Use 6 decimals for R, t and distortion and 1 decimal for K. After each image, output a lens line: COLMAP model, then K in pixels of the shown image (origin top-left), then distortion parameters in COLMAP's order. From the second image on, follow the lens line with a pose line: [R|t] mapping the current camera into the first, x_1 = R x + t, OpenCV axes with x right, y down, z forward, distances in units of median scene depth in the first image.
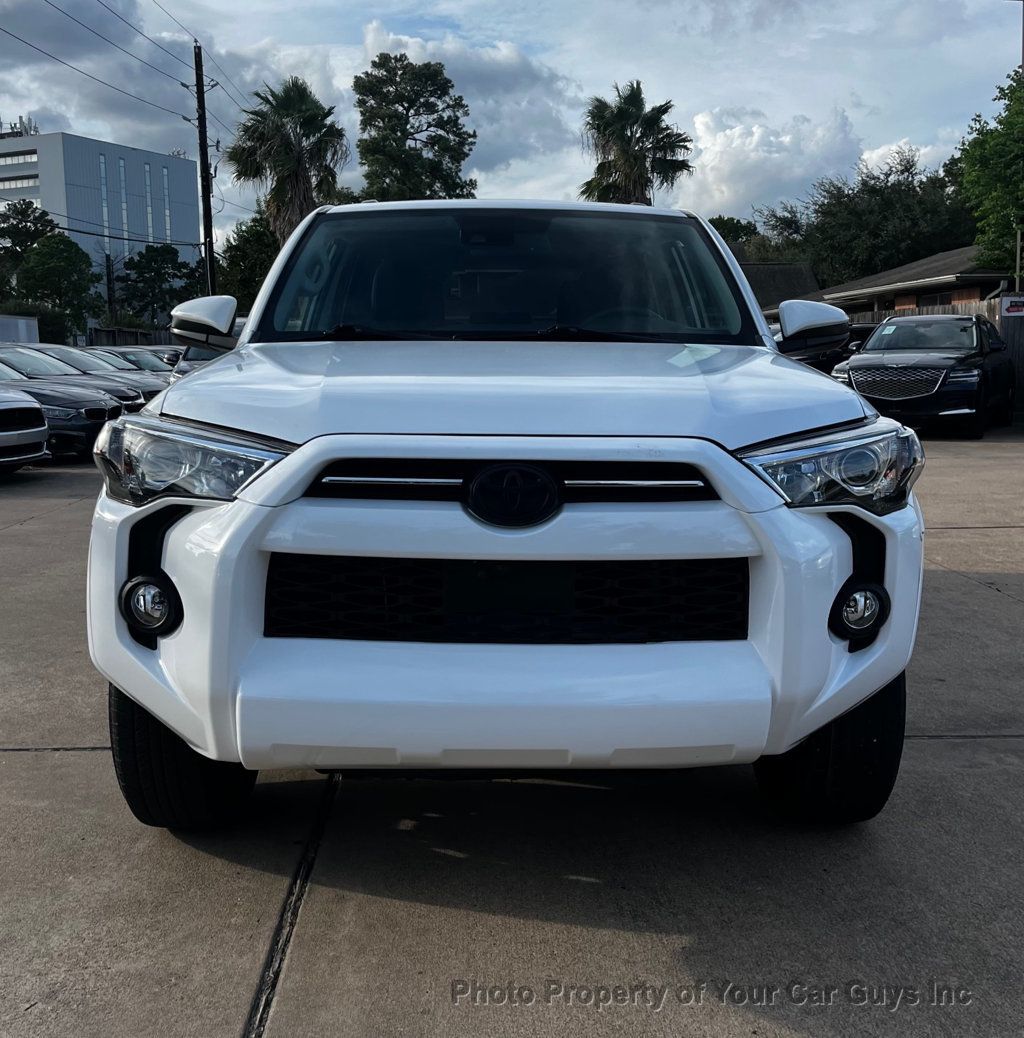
lens RADIAL K [[1130.5, 0, 512.0], [0, 1130.5, 519.0], [0, 0, 1]] dist [0.029409, -0.019985]
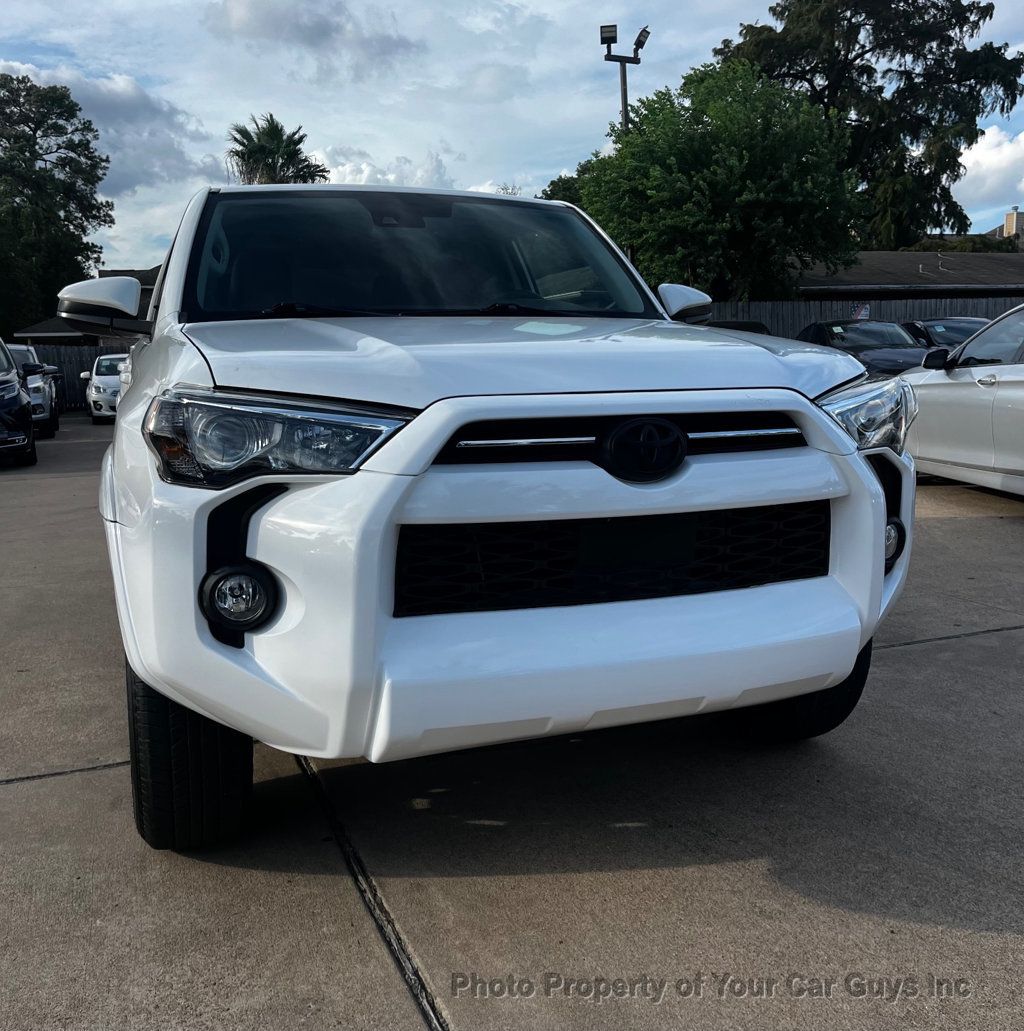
lens RADIAL K [[1008.9, 0, 512.0], [0, 1008.9, 515.5], [0, 0, 1]] dist [0.037427, -0.035980]
pose [[0.944815, -0.069662, 0.320114, -0.365955], [0.068876, 0.997530, 0.013792, 0.014879], [-0.320284, 0.009018, 0.947279, 0.171590]]
